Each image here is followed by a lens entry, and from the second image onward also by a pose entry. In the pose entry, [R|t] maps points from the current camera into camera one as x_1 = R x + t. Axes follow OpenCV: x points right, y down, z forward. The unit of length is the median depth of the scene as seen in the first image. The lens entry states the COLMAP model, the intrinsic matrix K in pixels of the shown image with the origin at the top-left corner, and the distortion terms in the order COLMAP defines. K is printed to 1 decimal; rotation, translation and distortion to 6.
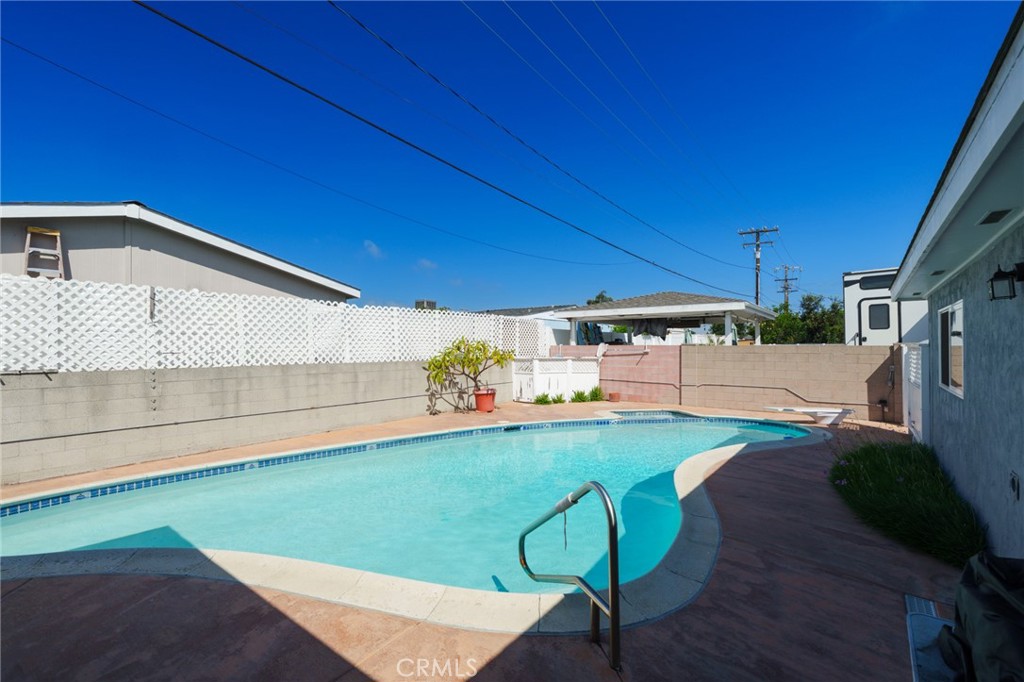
lens RADIAL K [[457.3, 0, 508.8], [0, 457.3, 342.8], [0, 0, 1]] dist [-0.001925, -0.000259]
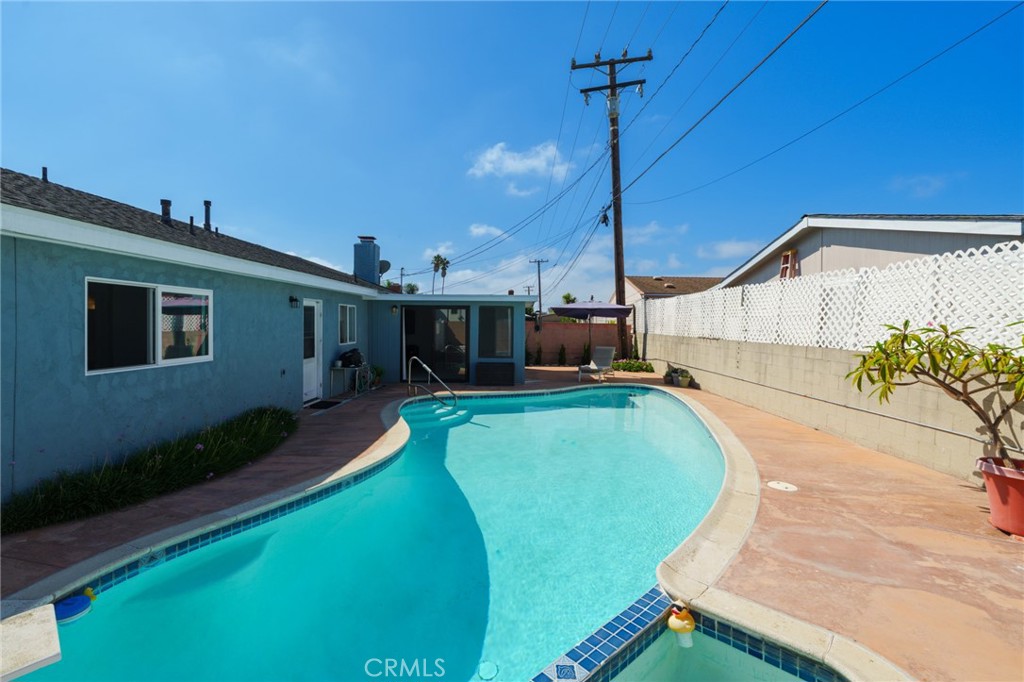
lens RADIAL K [[467.0, 0, 507.5], [0, 467.0, 323.9], [0, 0, 1]] dist [-0.001317, 0.000476]
pose [[-0.803895, -0.003191, -0.594763, 0.445385], [-0.002079, 0.999995, -0.002555, 0.004924], [0.594768, -0.000817, -0.803897, 1.080526]]
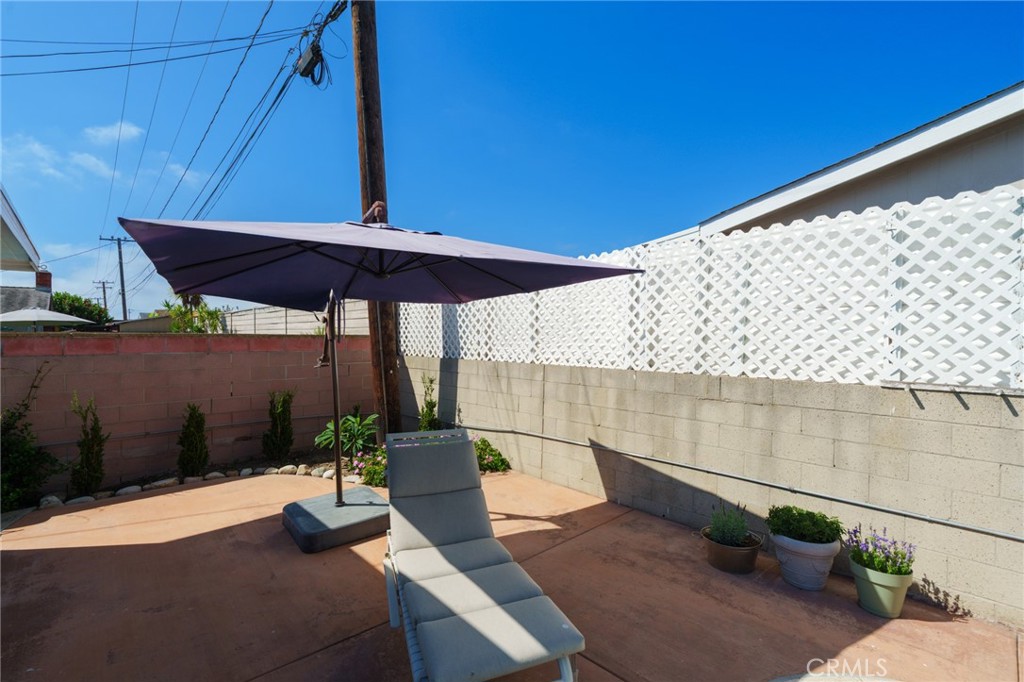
lens RADIAL K [[477.2, 0, 512.9], [0, 477.2, 345.6], [0, 0, 1]] dist [0.009503, 0.000032]
pose [[-0.187836, 0.019451, -0.982008, -0.276934], [0.008468, 0.999799, 0.018184, 0.002603], [0.982164, -0.004900, -0.187963, 0.279098]]
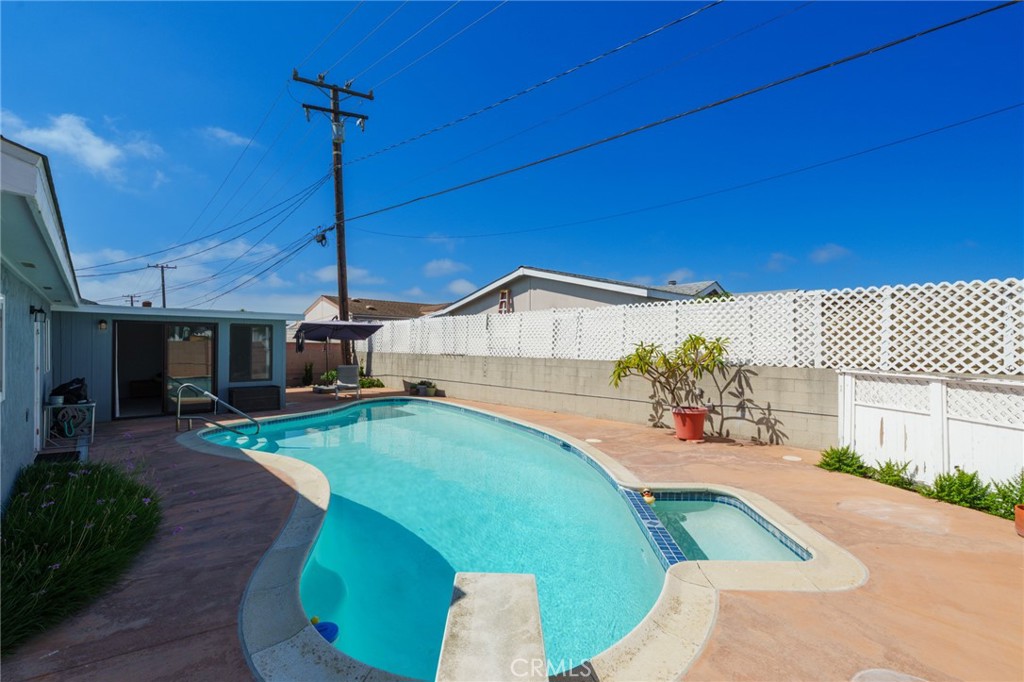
lens RADIAL K [[461.5, 0, 512.0], [0, 461.5, 341.0], [0, 0, 1]] dist [-0.001626, 0.000028]
pose [[-0.169061, -0.005987, -0.985587, 0.705753], [0.003286, 0.999973, -0.006637, 0.004365], [0.985600, -0.004360, -0.169037, 0.882938]]
